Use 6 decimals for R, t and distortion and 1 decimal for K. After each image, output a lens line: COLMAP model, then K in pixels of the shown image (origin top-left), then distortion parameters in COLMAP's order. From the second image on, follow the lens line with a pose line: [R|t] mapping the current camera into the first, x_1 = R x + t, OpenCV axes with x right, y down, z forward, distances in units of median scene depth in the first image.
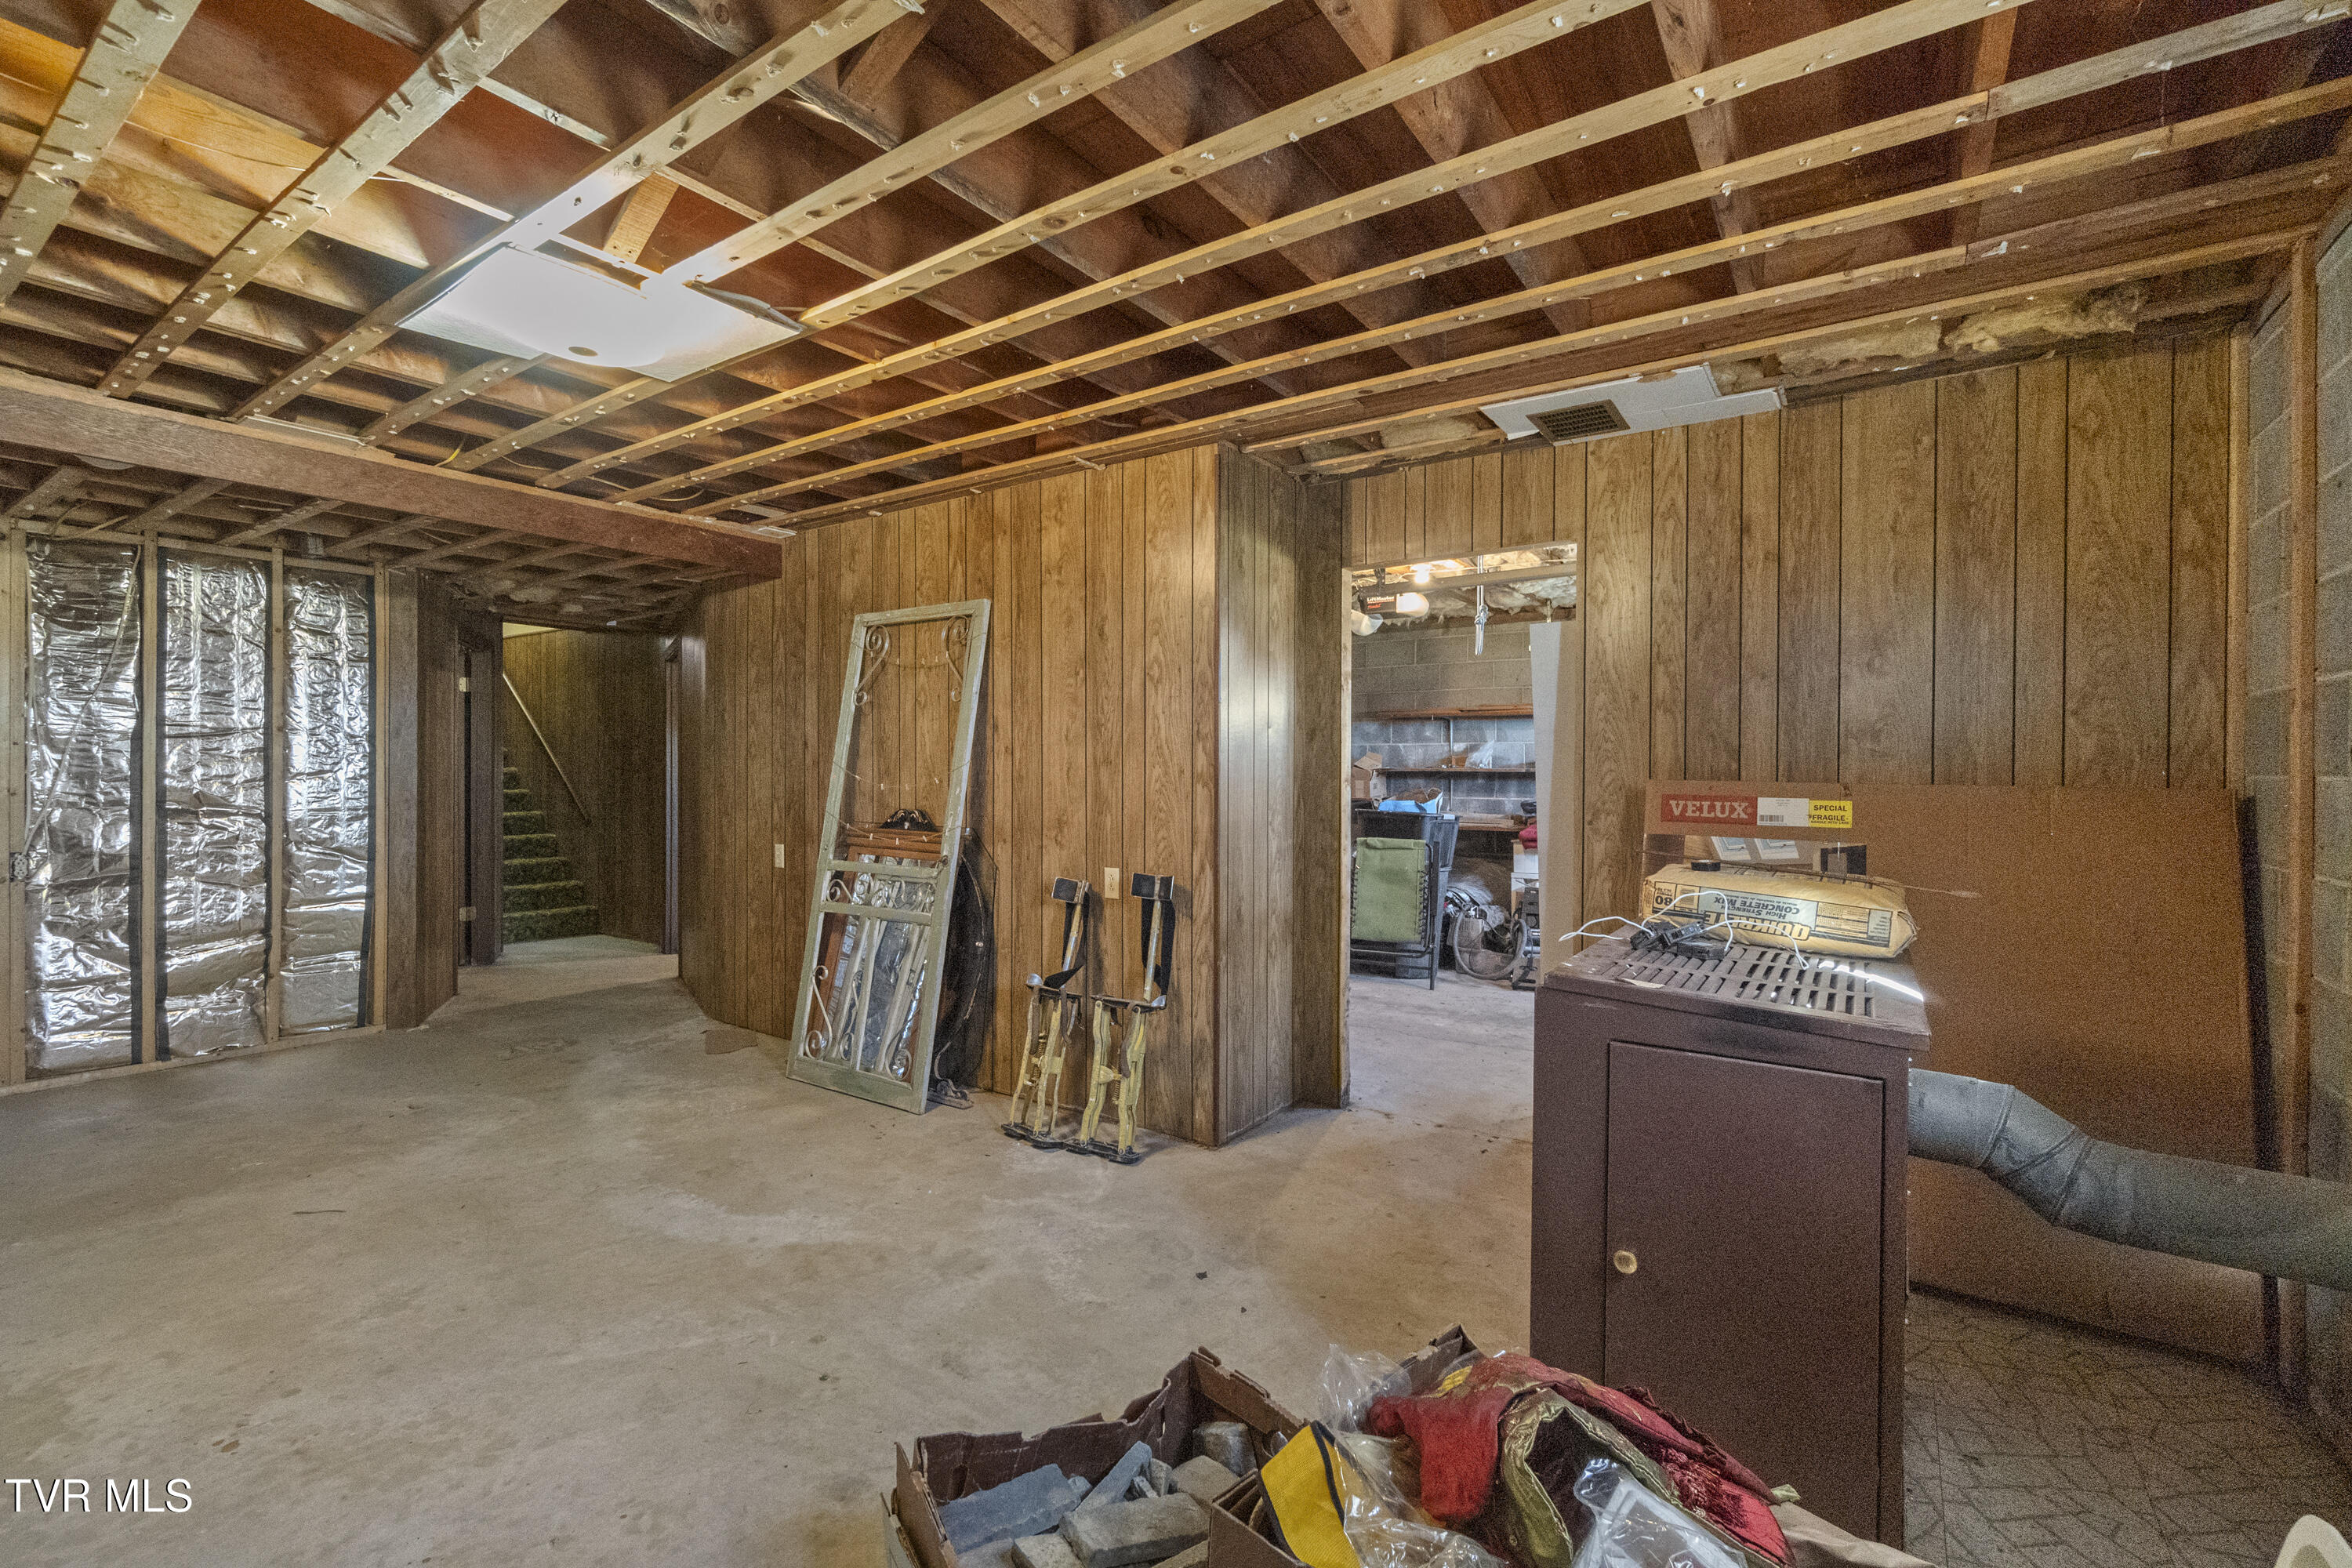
lens RADIAL K [[1030.2, 0, 1176.0], [0, 1030.2, 784.0], [0, 0, 1]] dist [-0.001019, 0.000044]
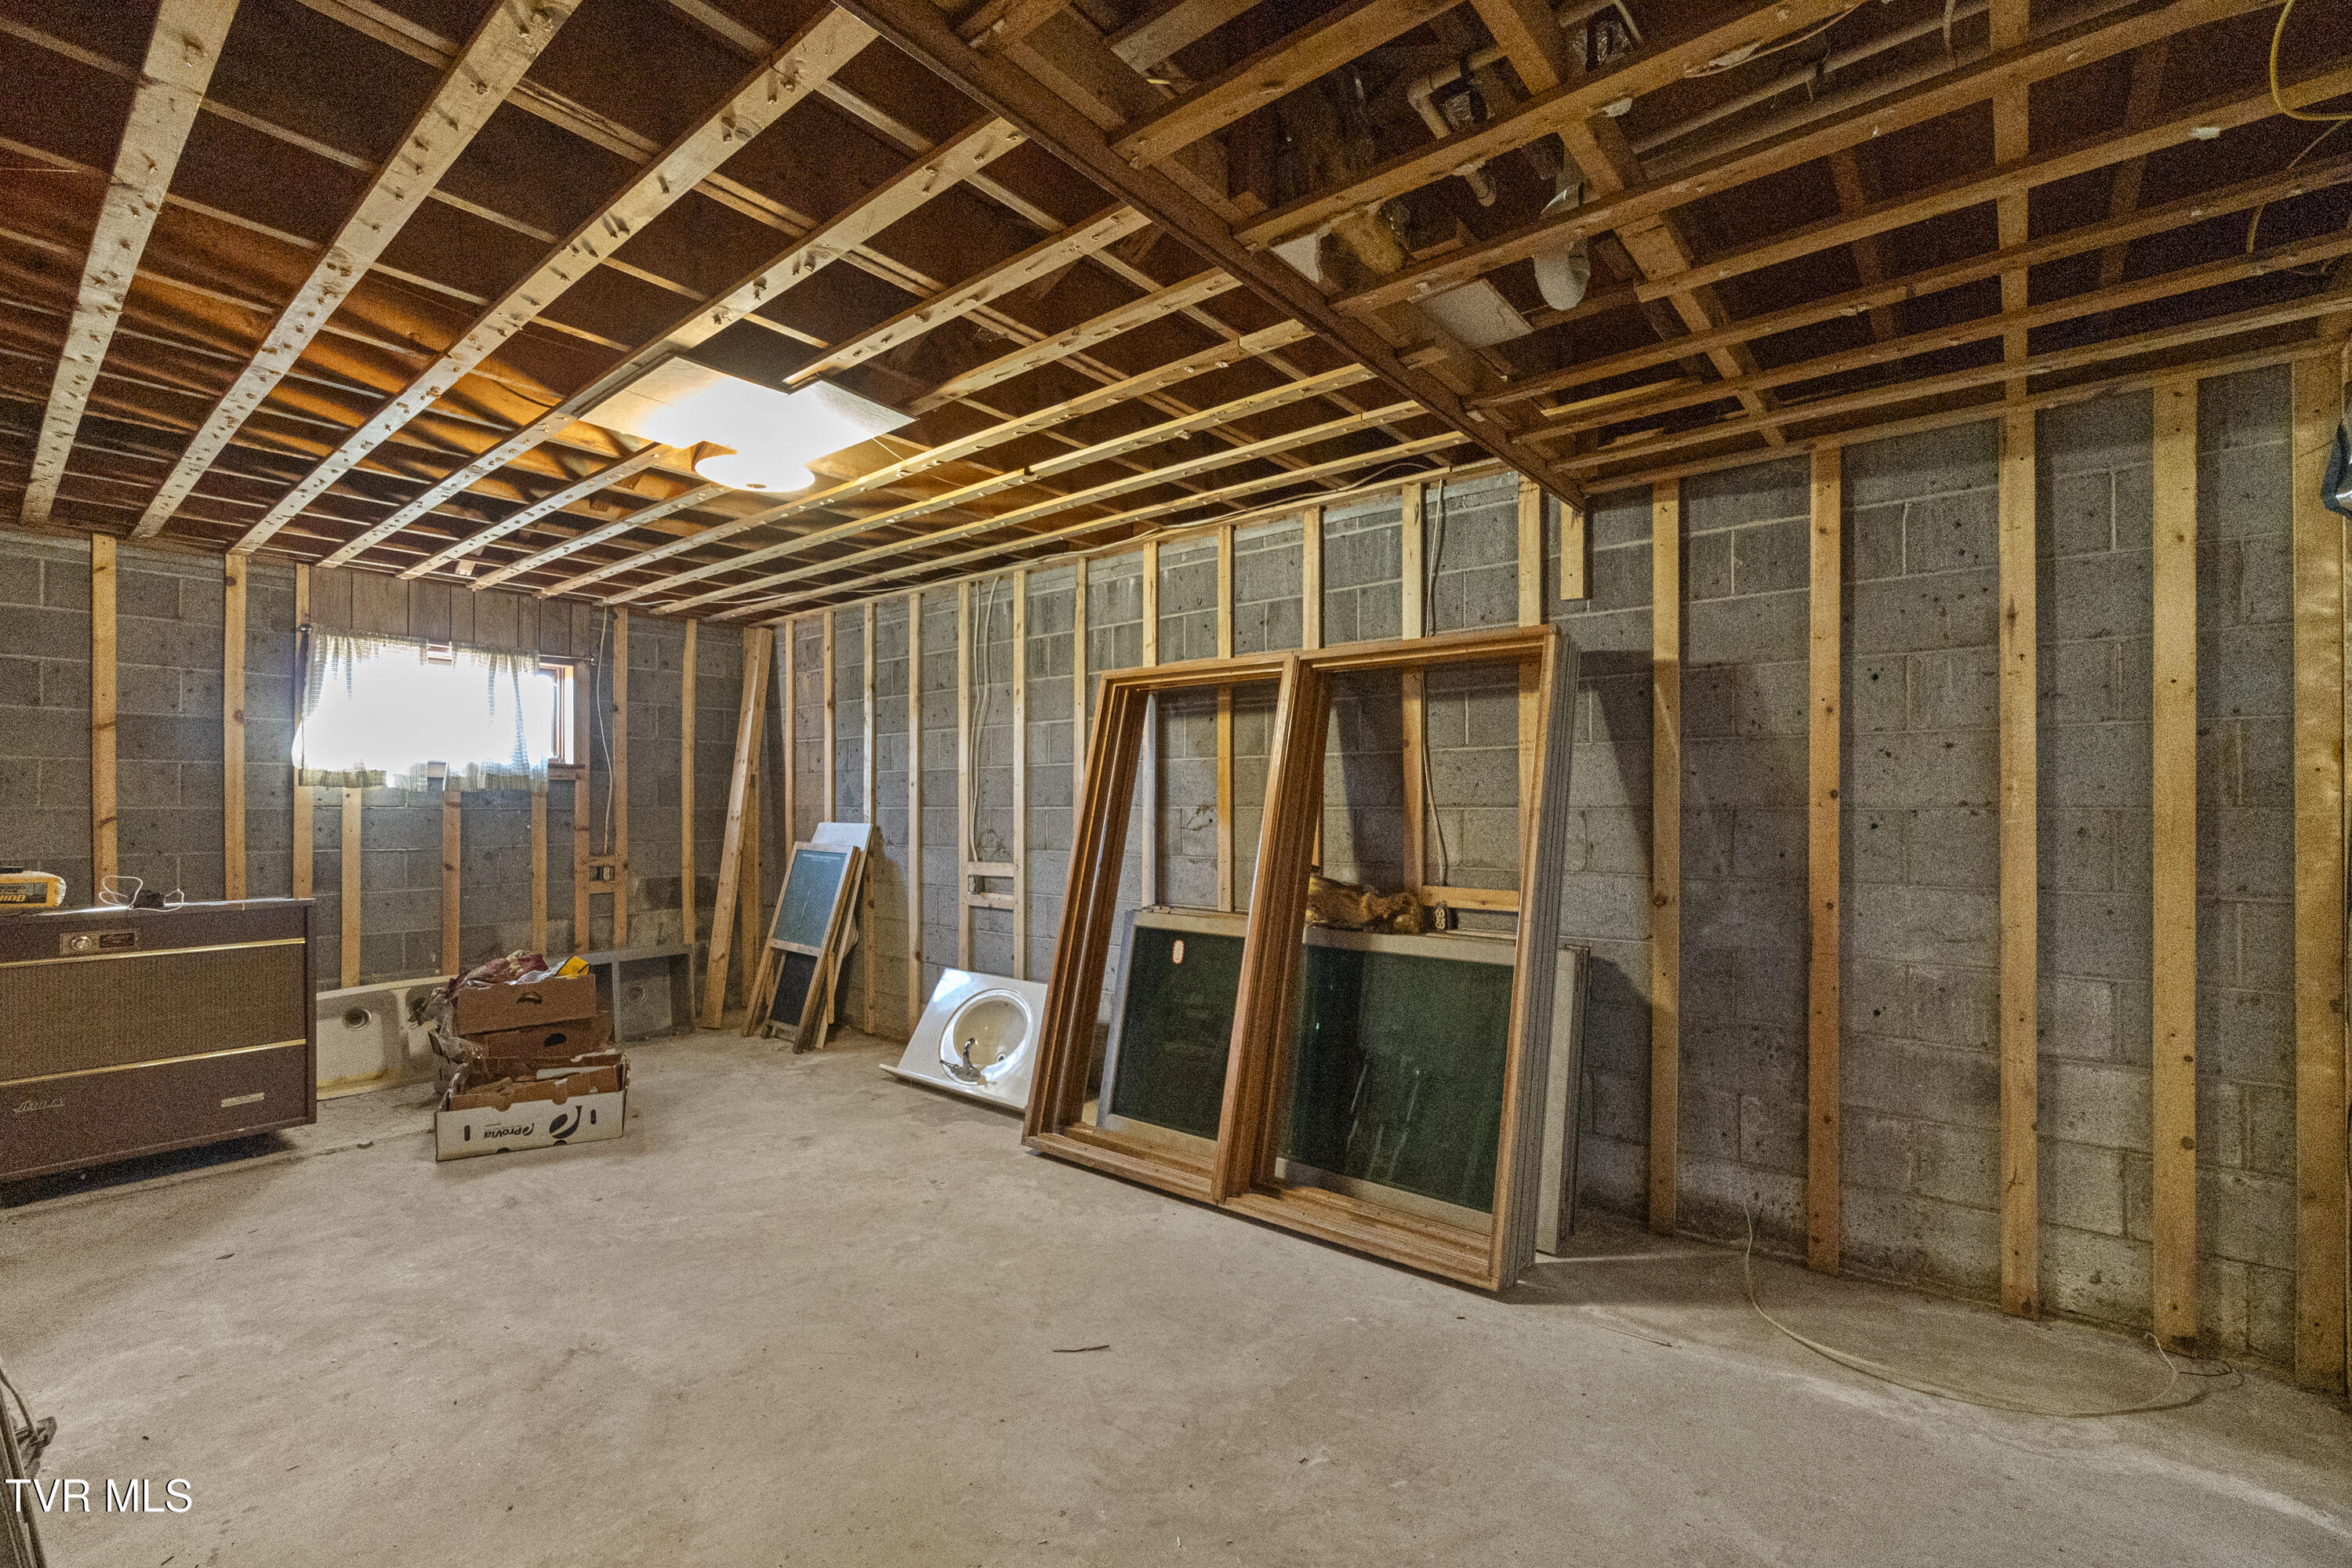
lens RADIAL K [[1030.2, 0, 1176.0], [0, 1030.2, 784.0], [0, 0, 1]] dist [-0.001019, 0.000044]
pose [[-0.996943, 0.002526, 0.078088, -1.069007], [0.002343, 0.999994, -0.002433, -0.032035], [-0.078093, -0.002242, -0.996944, 1.990022]]
